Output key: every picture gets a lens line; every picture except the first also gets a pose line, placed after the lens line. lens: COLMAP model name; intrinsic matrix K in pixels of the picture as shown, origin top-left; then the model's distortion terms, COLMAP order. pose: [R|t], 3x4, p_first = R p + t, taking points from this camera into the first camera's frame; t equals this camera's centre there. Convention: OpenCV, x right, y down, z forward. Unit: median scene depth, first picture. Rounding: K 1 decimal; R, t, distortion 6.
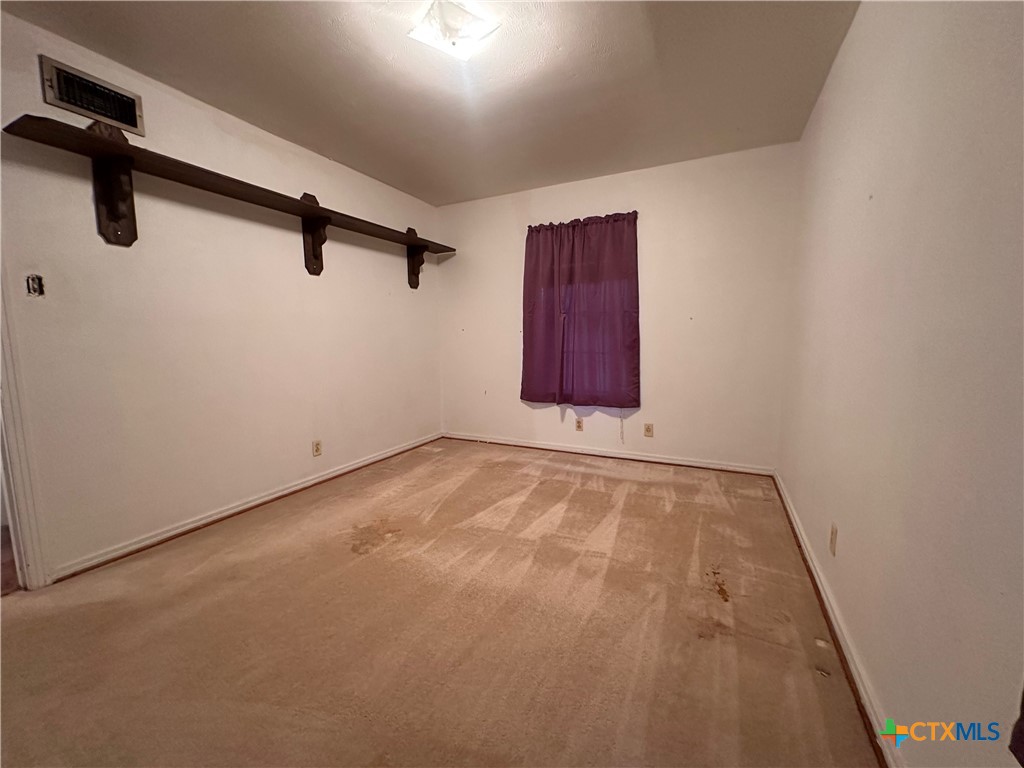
lens RADIAL K [[409.0, 0, 516.1], [0, 409.0, 387.9], [0, 0, 1]] dist [0.001718, 0.000751]
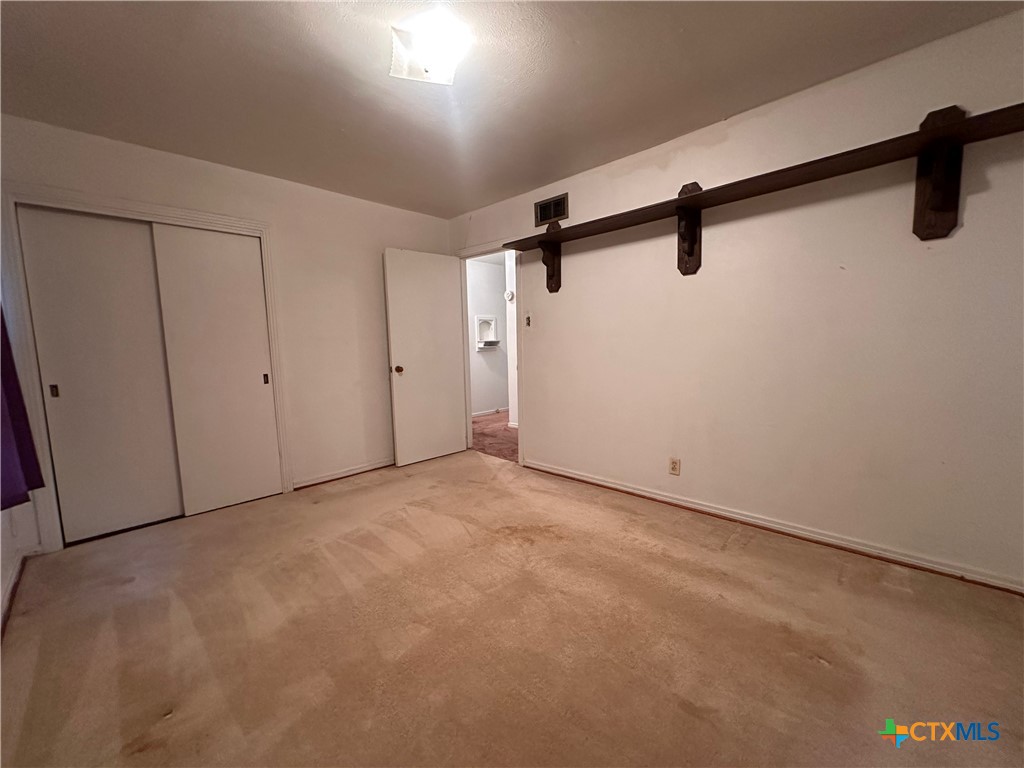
lens RADIAL K [[409.0, 0, 518.7], [0, 409.0, 386.4], [0, 0, 1]] dist [0.001718, 0.000751]
pose [[-0.307956, 0.102211, -0.945894, 0.489255], [-0.101246, 0.985046, 0.139405, -0.127101], [0.945998, 0.138699, -0.293002, 0.964560]]
